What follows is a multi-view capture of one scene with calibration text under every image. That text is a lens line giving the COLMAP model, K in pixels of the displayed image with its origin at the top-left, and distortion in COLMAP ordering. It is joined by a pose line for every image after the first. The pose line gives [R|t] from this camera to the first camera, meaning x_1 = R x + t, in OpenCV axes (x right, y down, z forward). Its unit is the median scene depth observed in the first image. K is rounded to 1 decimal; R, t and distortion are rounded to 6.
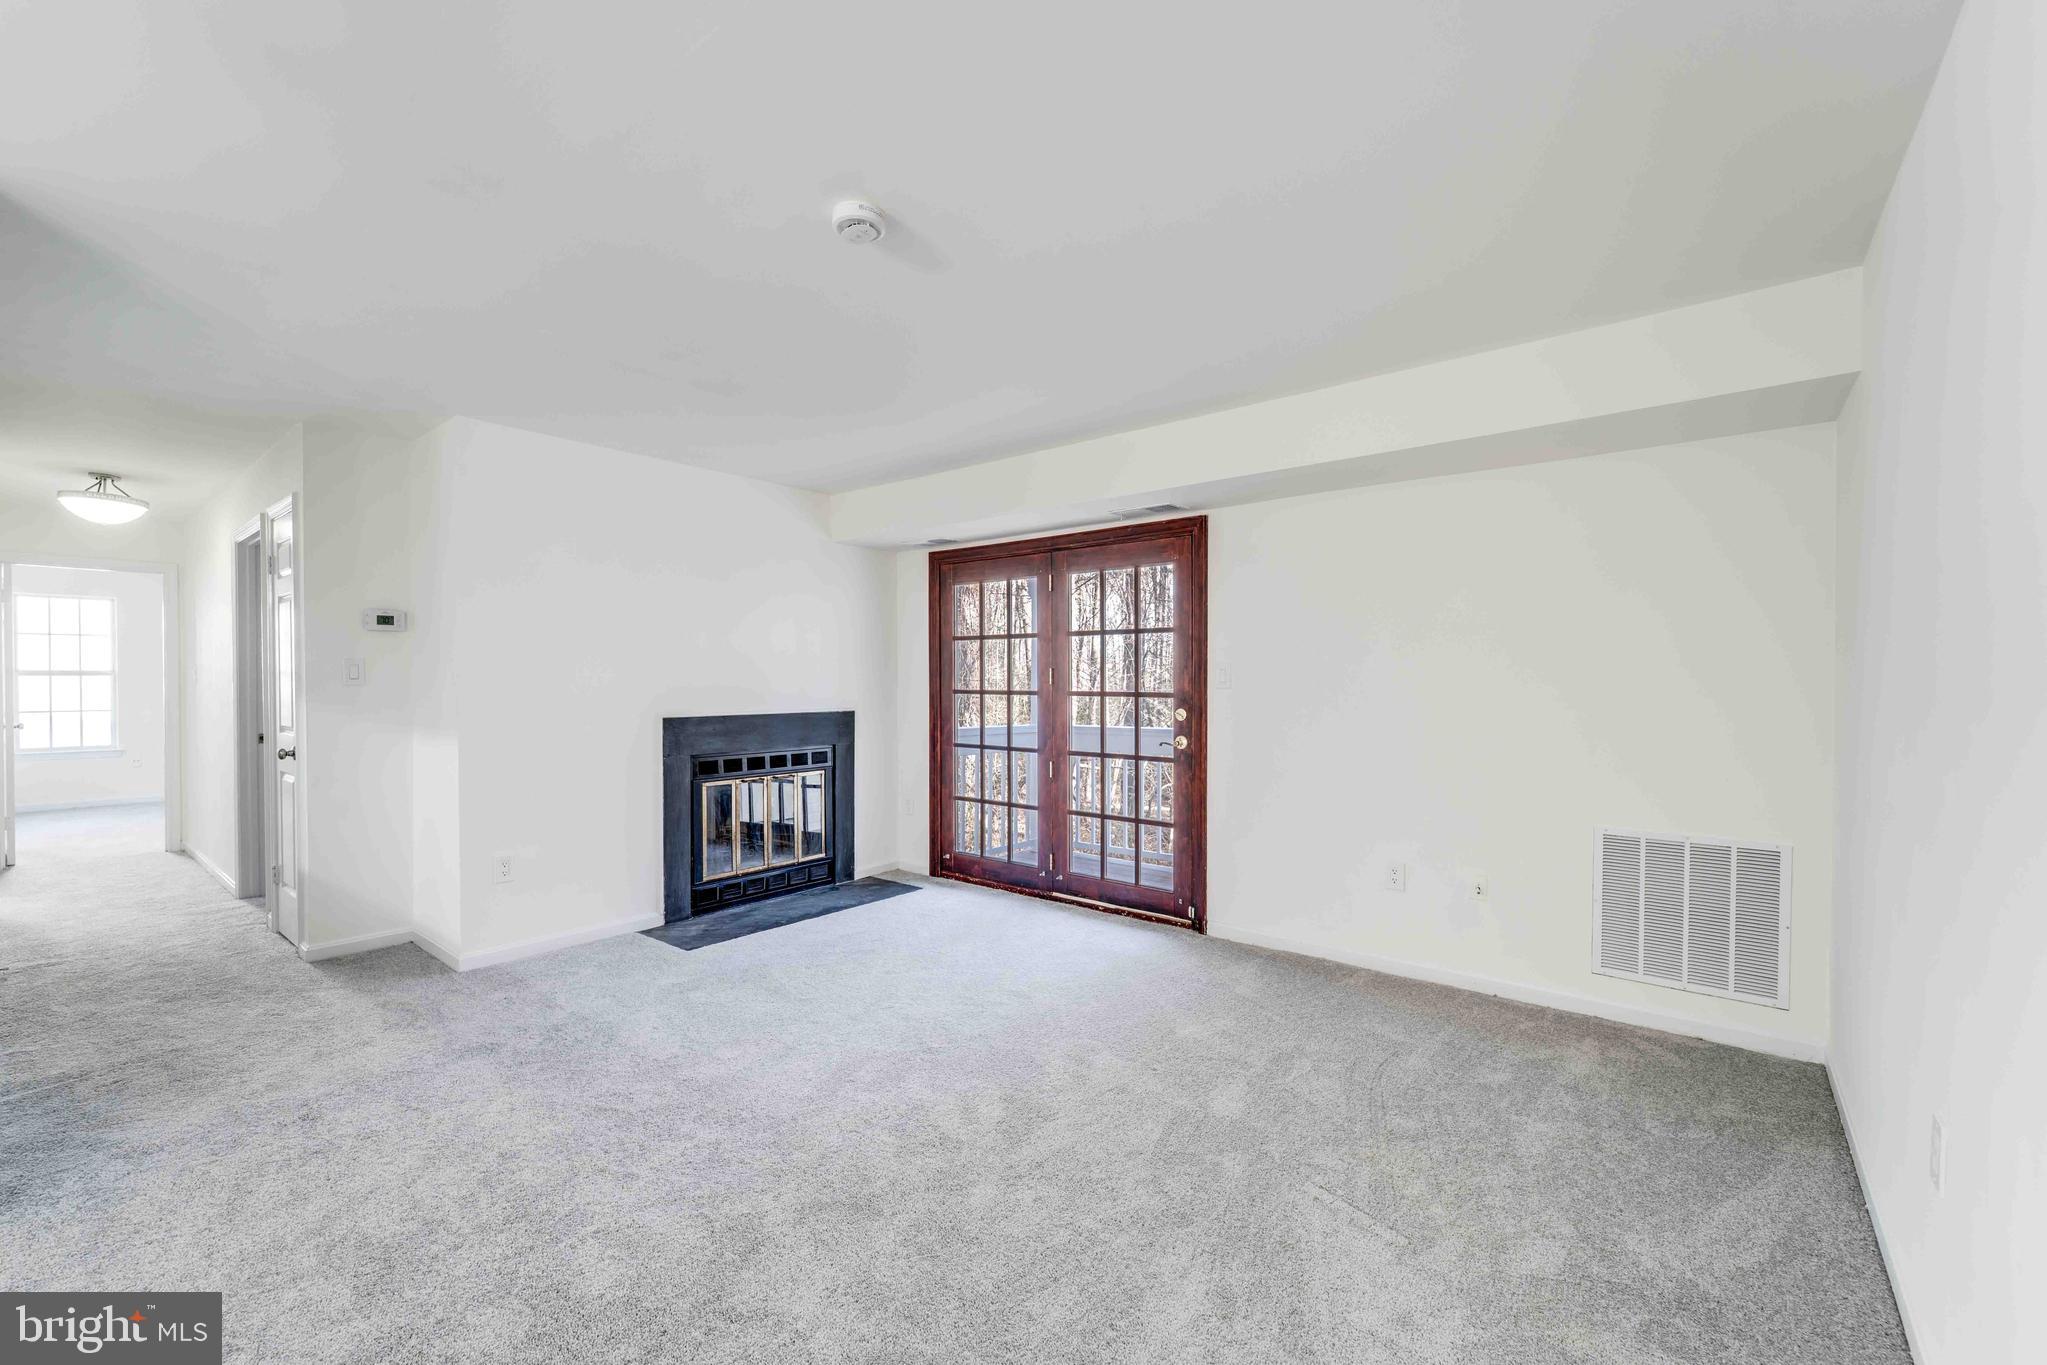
lens RADIAL K [[827.2, 0, 1016.7], [0, 827.2, 688.6], [0, 0, 1]] dist [0.002808, -0.000180]
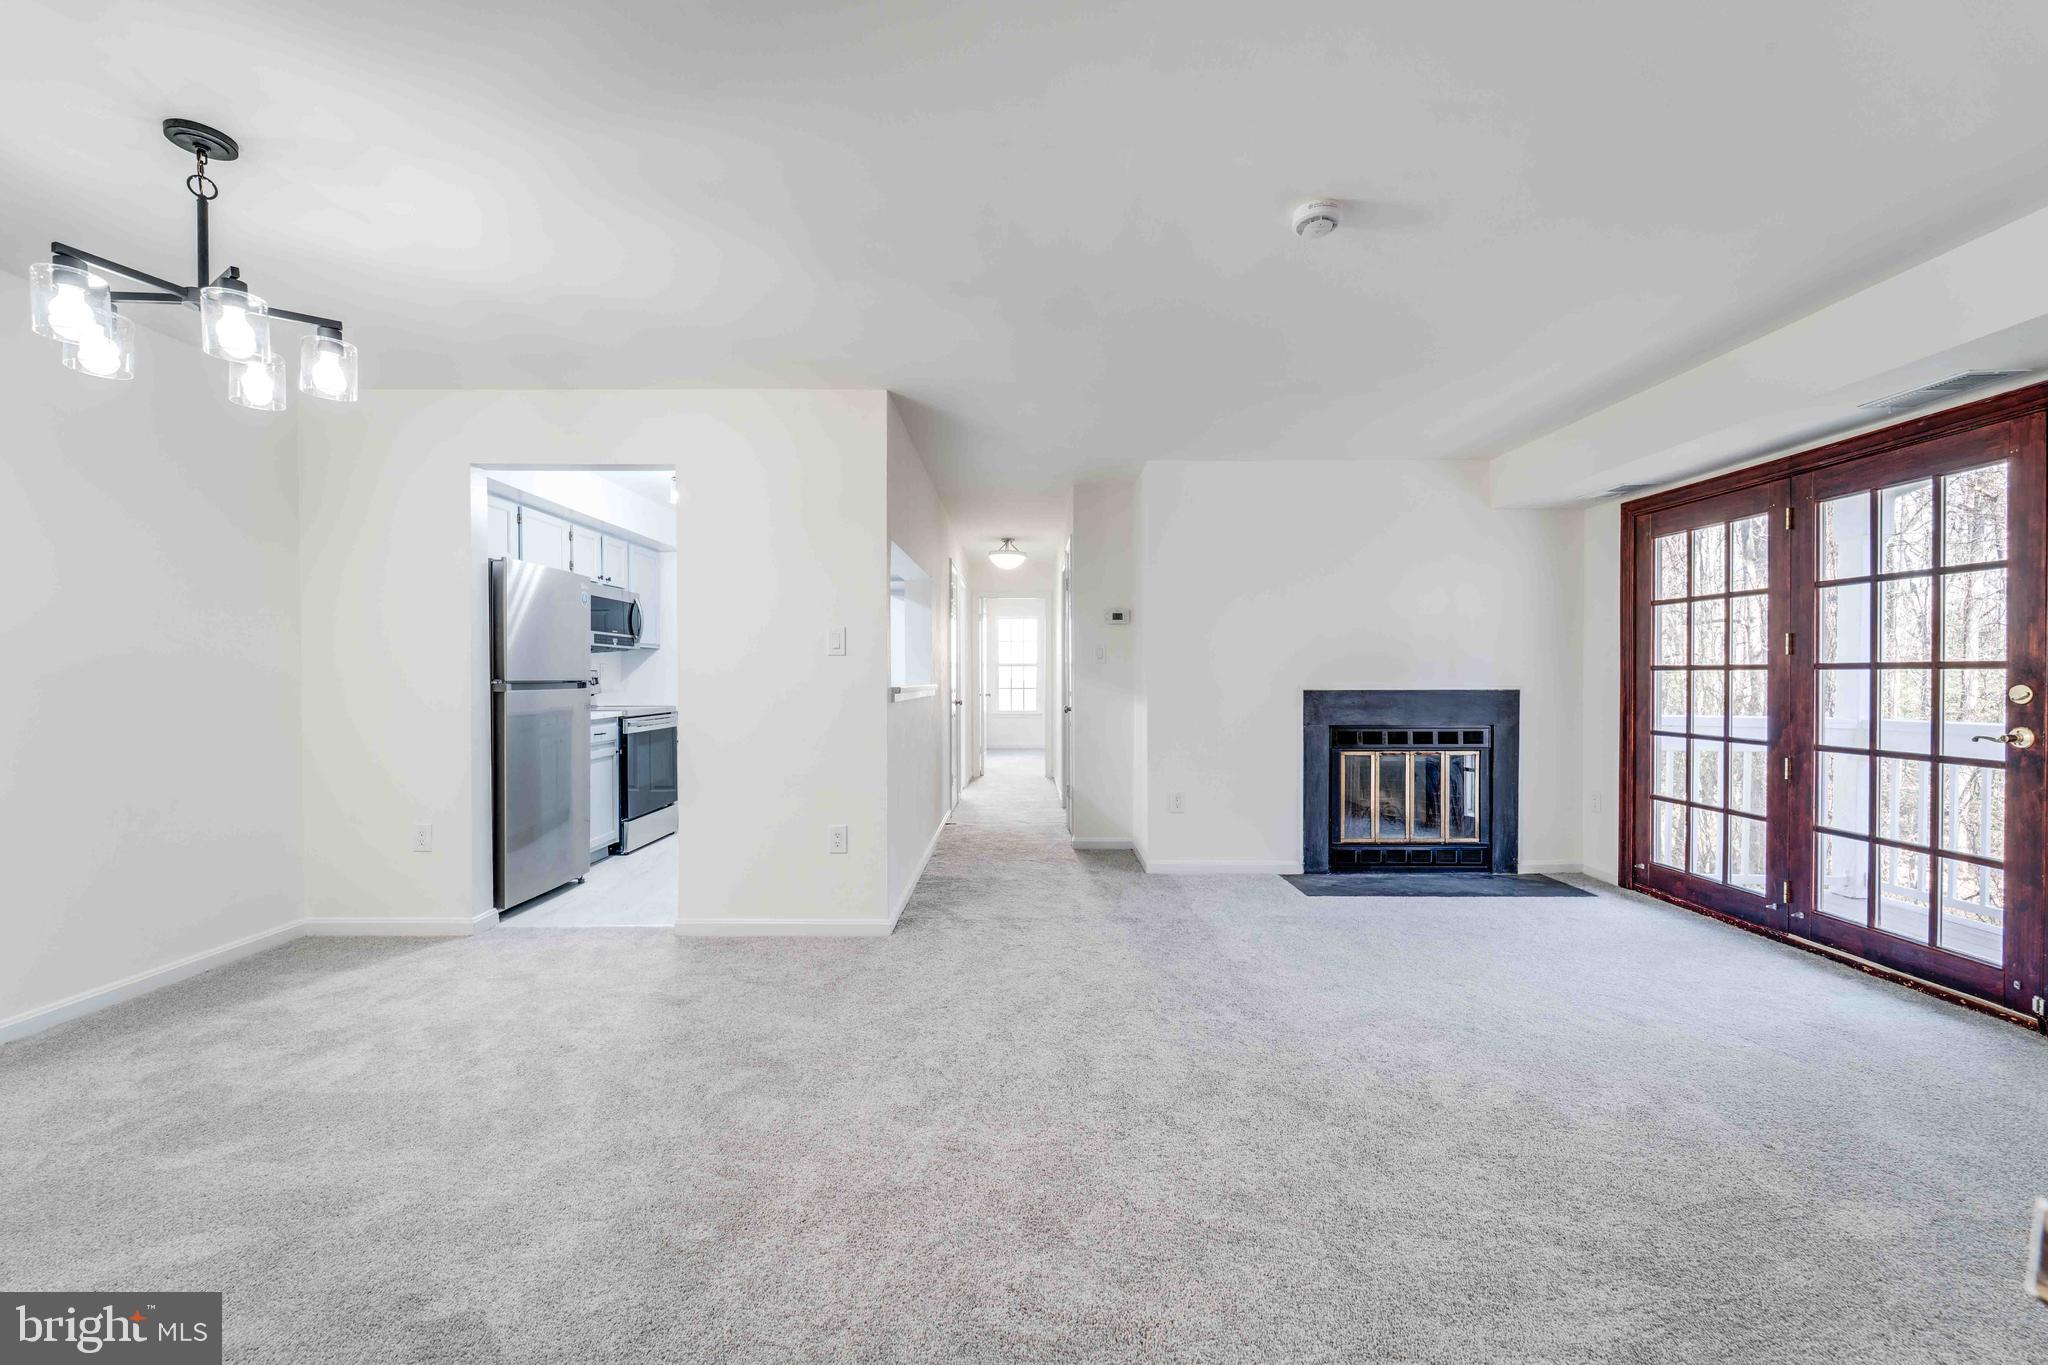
lens RADIAL K [[818.4, 0, 1036.2], [0, 818.4, 687.6], [0, 0, 1]] dist [0.000676, -0.000407]
pose [[0.640652, 0.009319, -0.767774, 0.187796], [-0.006765, 0.999956, 0.006492, 0.026170], [0.767801, 0.001035, 0.640687, 0.006550]]
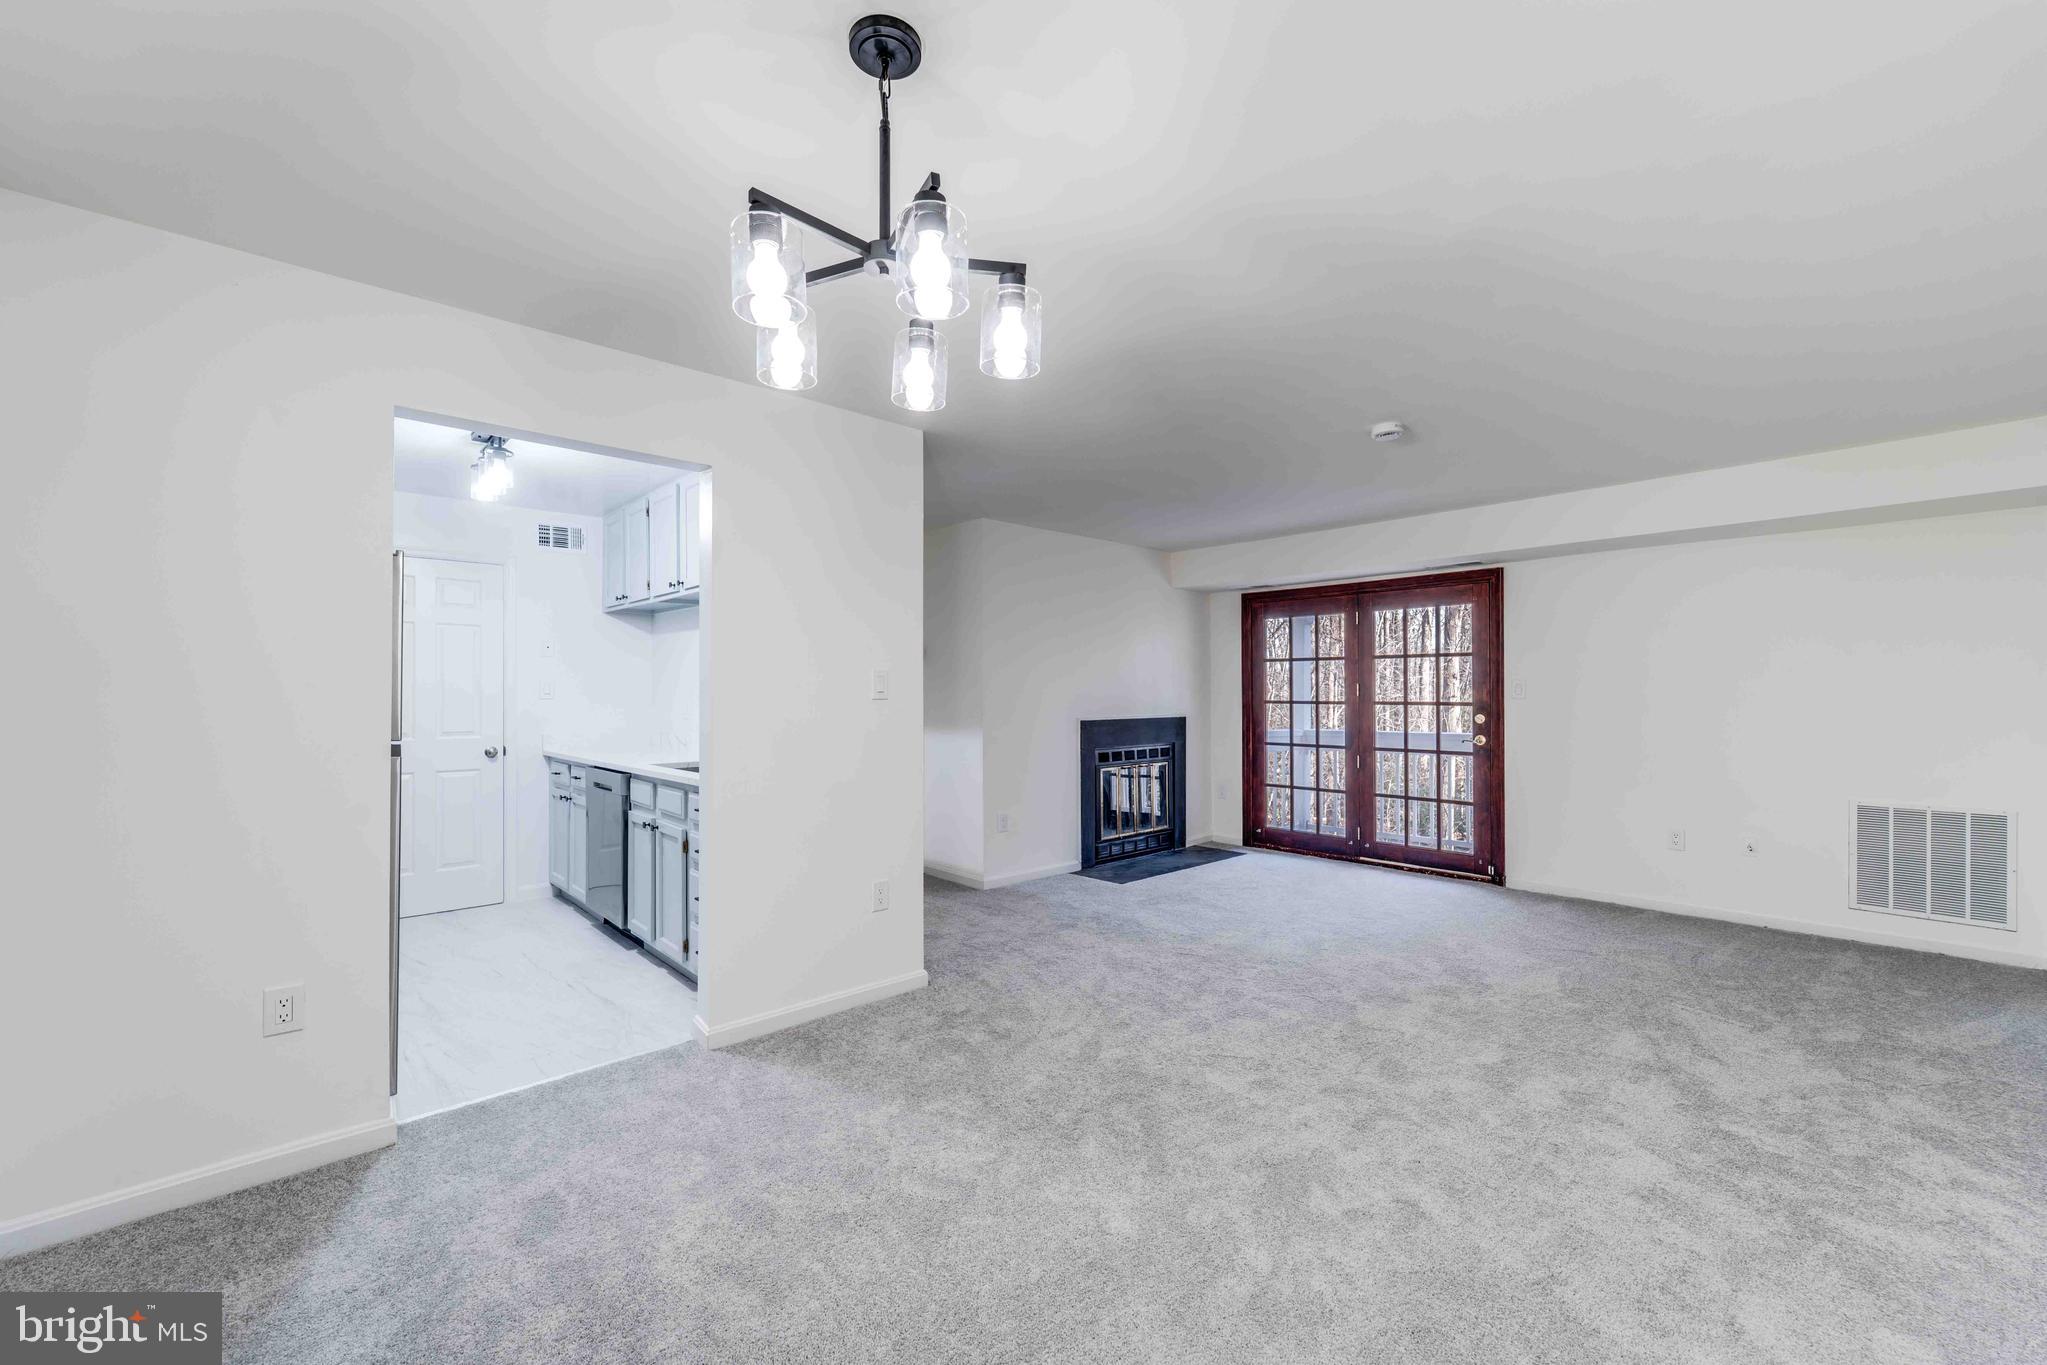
lens RADIAL K [[814.7, 0, 1019.1], [0, 814.7, 685.5], [0, 0, 1]] dist [-0.001507, -0.000408]
pose [[0.989866, -0.004432, -0.141936, -0.325827], [0.001845, 0.999830, -0.018355, 0.000923], [0.141993, 0.017907, 0.989706, -0.364857]]
